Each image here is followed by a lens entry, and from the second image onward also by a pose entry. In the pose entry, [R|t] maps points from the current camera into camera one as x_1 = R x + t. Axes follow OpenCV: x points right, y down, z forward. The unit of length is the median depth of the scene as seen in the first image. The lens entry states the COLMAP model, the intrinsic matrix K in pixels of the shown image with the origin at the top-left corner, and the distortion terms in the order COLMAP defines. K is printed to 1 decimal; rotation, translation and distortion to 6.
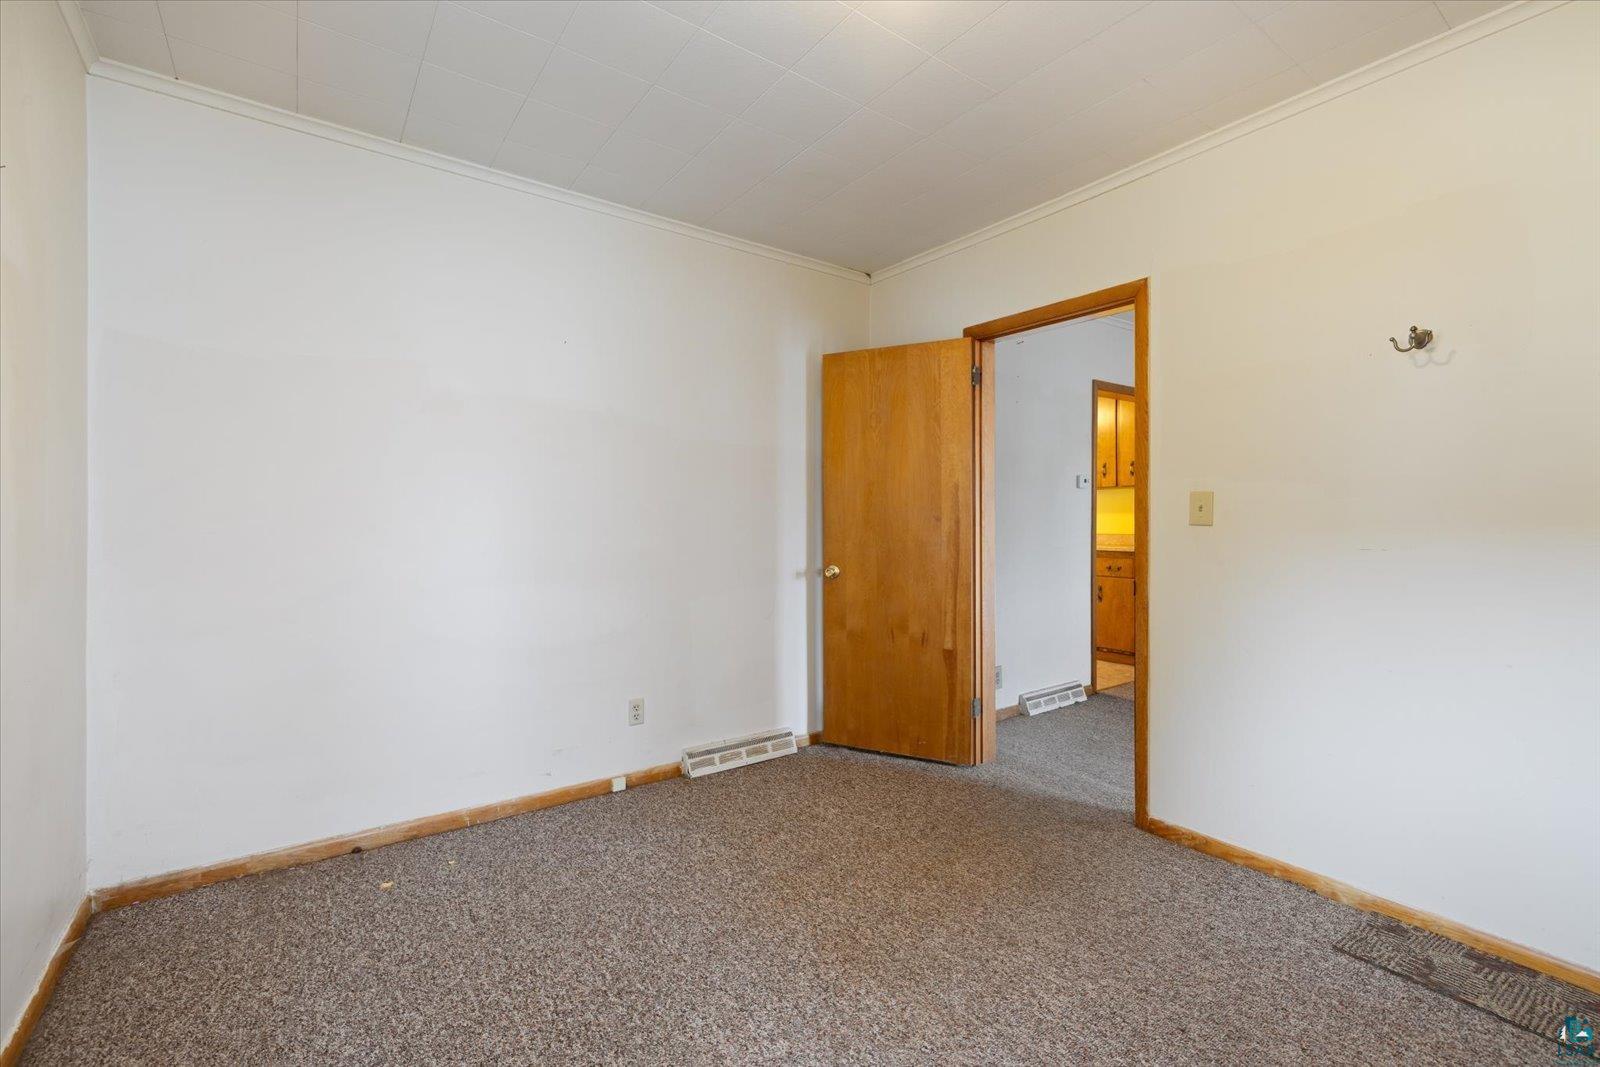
lens RADIAL K [[673.3, 0, 796.4], [0, 673.3, 530.4], [0, 0, 1]] dist [-0.001164, 0.000403]
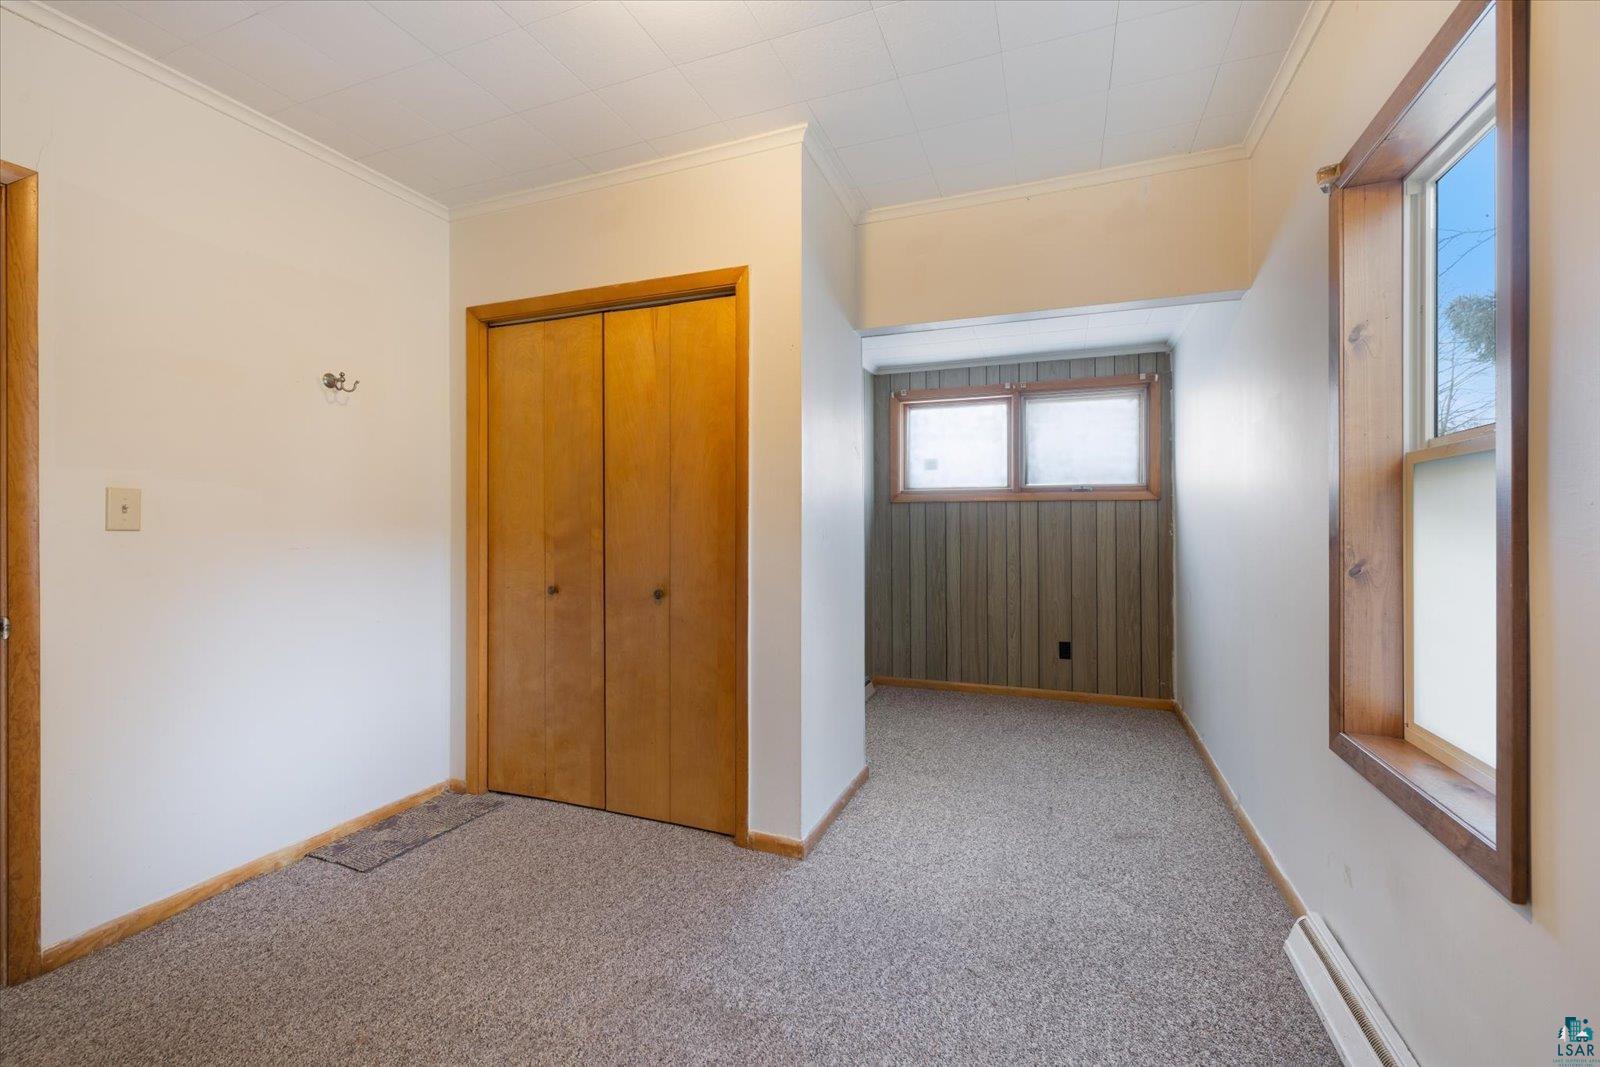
lens RADIAL K [[673.3, 0, 796.2], [0, 673.3, 520.3], [0, 0, 1]] dist [-0.001164, 0.000403]
pose [[-0.529809, -0.006501, 0.848092, -0.621214], [0.007231, 0.999900, 0.012182, -0.028609], [-0.848086, 0.012586, -0.529709, 0.926881]]
